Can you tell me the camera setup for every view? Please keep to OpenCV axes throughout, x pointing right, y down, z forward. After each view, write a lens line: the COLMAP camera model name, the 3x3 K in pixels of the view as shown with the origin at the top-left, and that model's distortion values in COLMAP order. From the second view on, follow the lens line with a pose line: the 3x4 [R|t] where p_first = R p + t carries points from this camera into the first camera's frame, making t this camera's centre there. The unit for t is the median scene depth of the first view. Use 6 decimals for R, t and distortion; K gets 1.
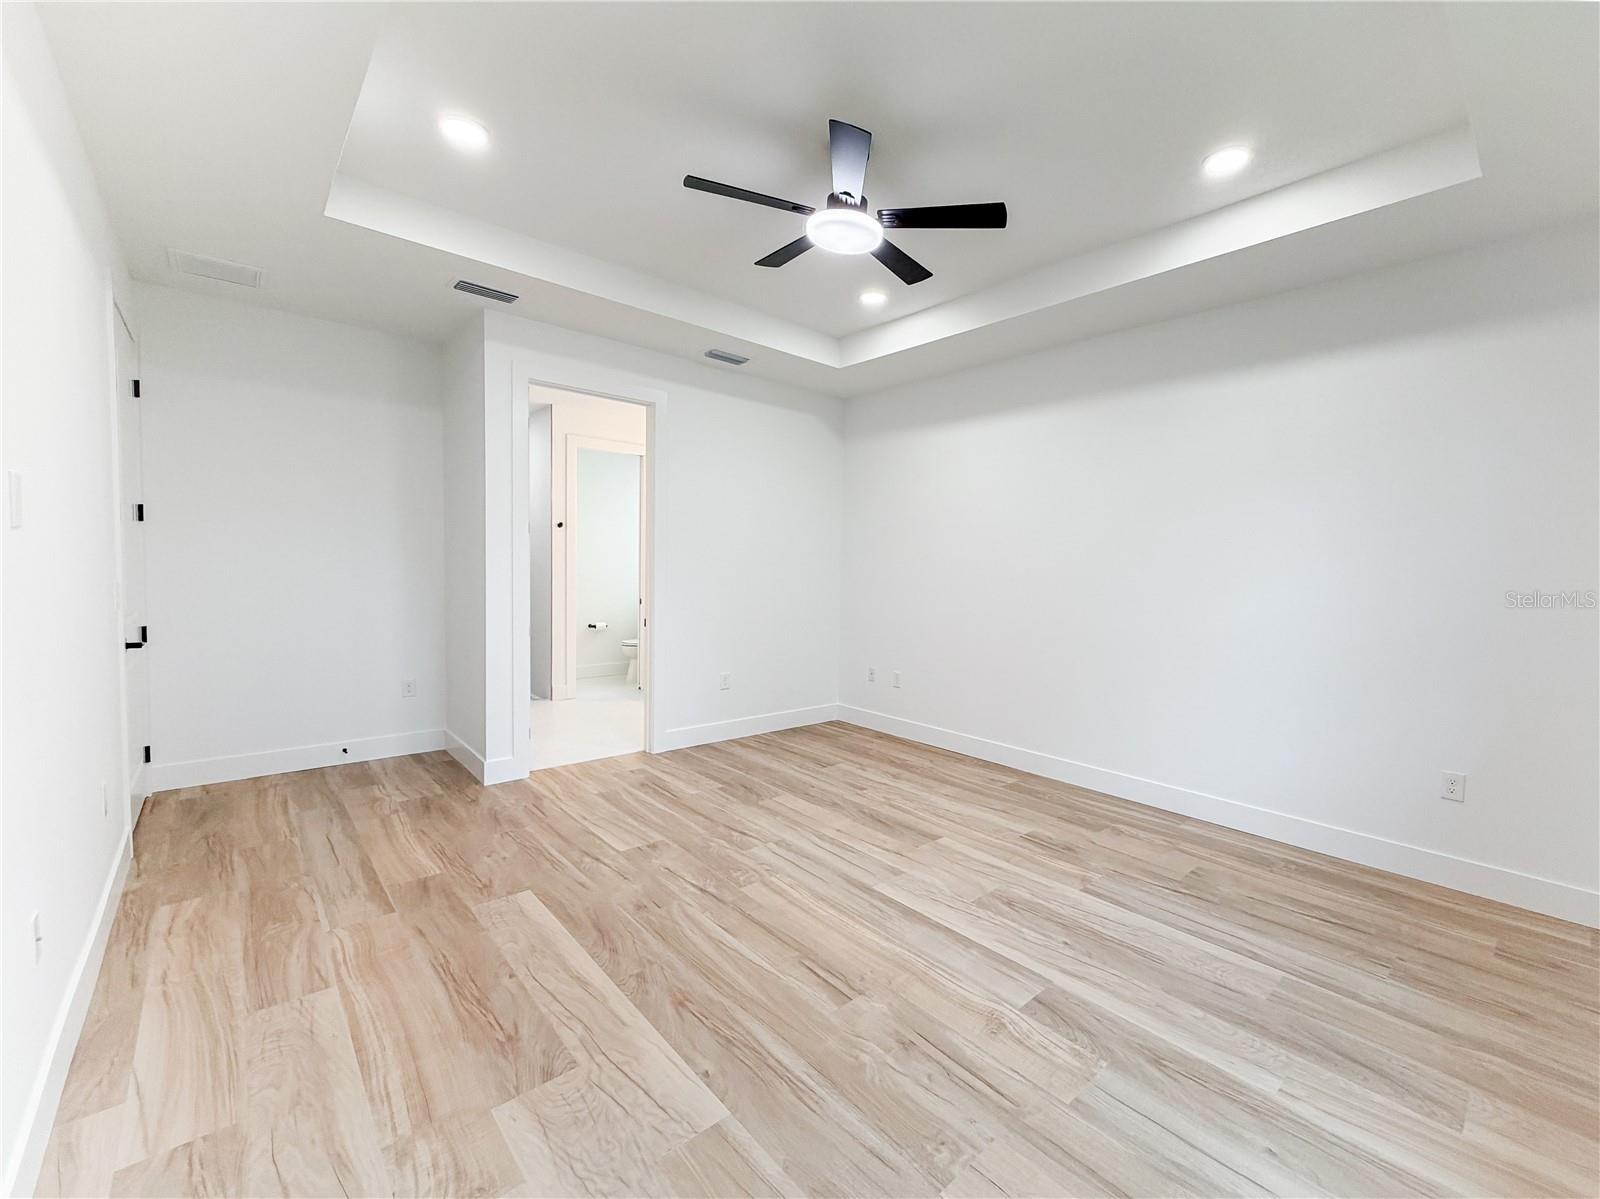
lens RADIAL K [[668.5, 0, 850.1], [0, 668.5, 600.6], [0, 0, 1]] dist [0.001179, 0.000278]
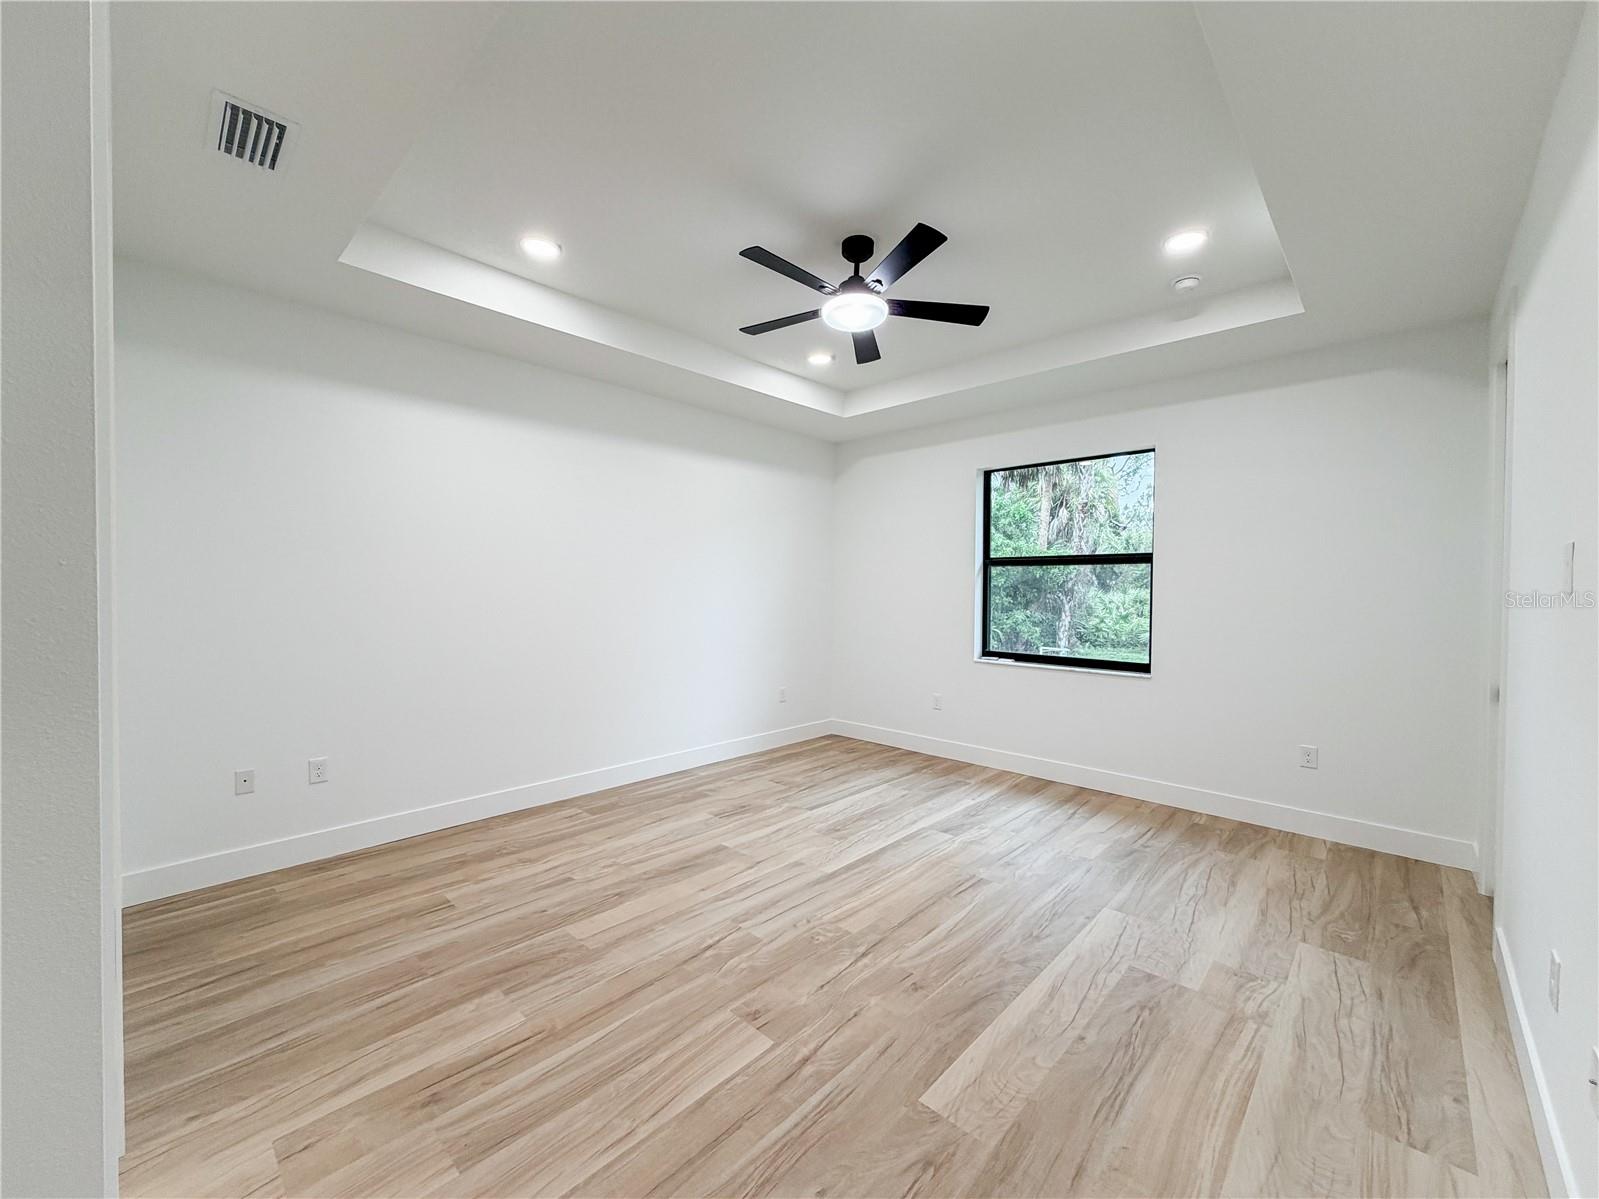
lens RADIAL K [[642.5, 0, 799.5], [0, 642.5, 599.5], [0, 0, 1]] dist [0.000417, 0.000307]
pose [[-0.059235, -0.041732, 0.997371, -1.018469], [0.043229, 0.998081, 0.044329, -0.090897], [-0.997308, 0.045742, -0.057318, 1.059060]]
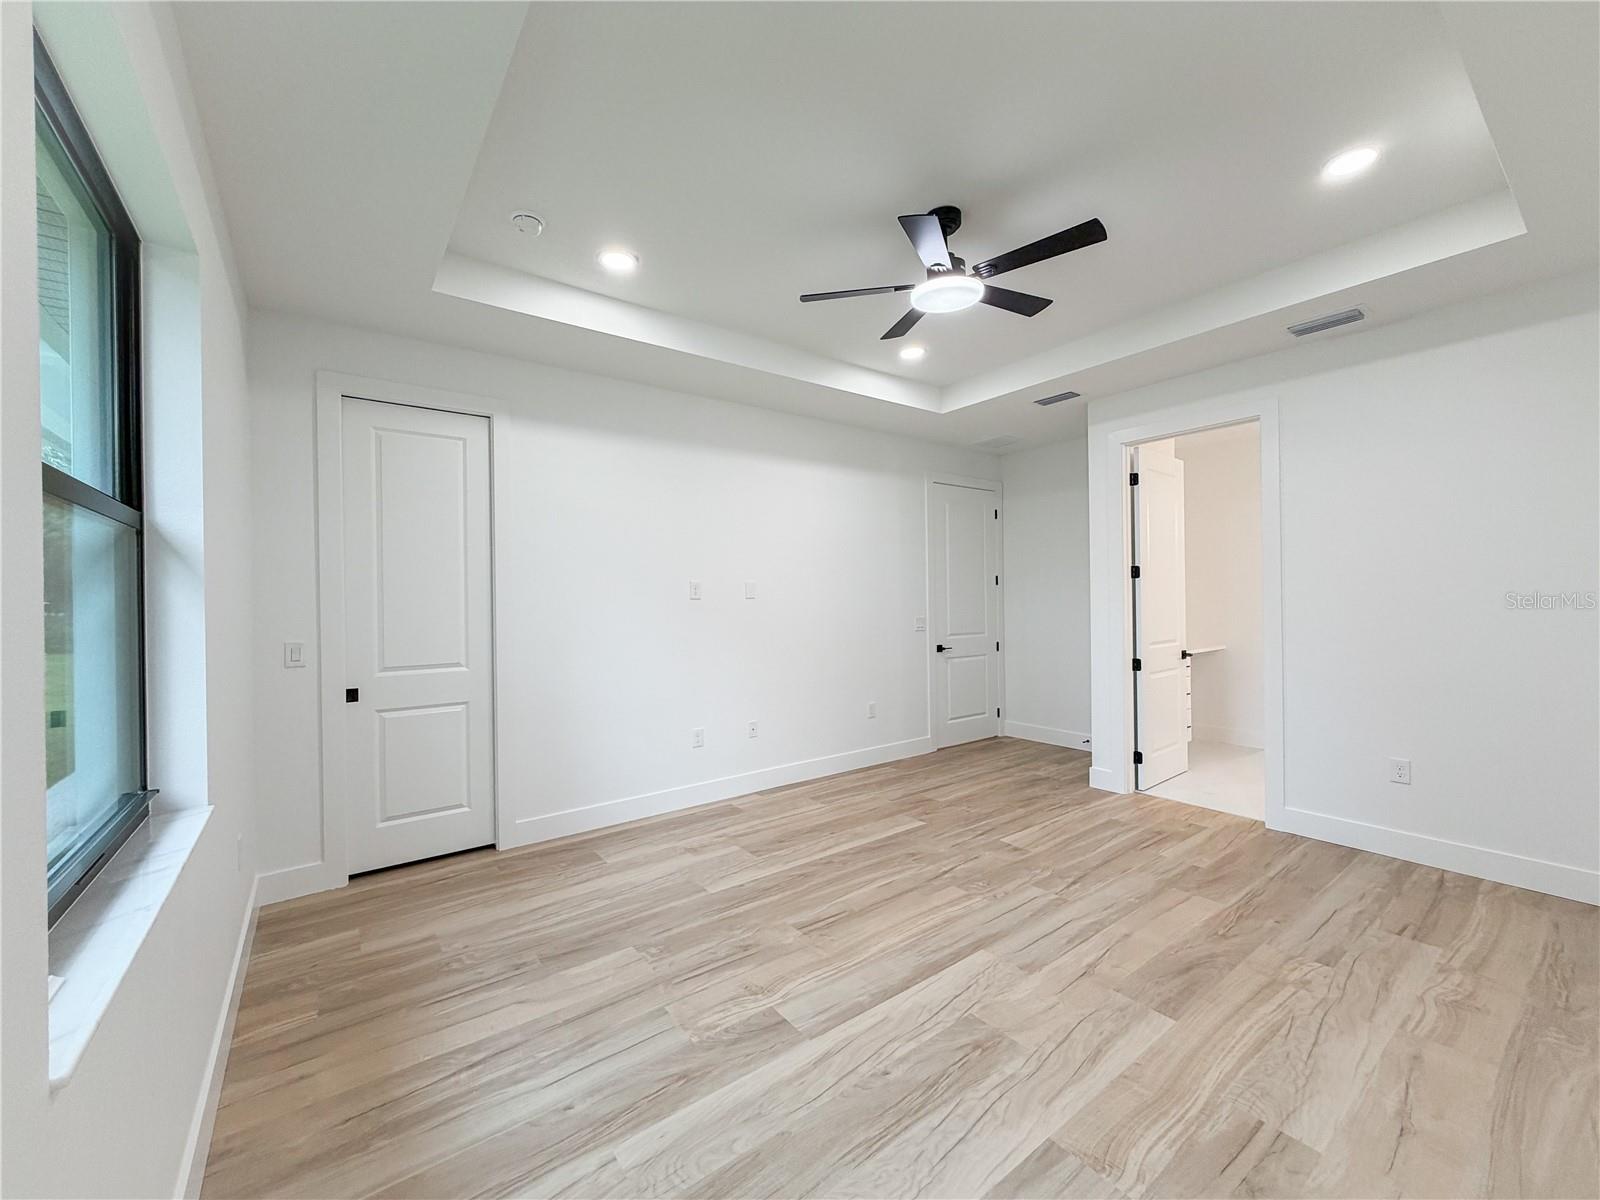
lens RADIAL K [[642.9, 0, 800.0], [0, 642.9, 600.0], [0, 0, 1]] dist [0.000417, 0.000307]
pose [[-0.110540, -0.023322, -0.993598, 0.924887], [-0.042181, 0.998934, -0.018755, -0.024724], [0.992976, 0.039838, -0.111406, 0.804175]]
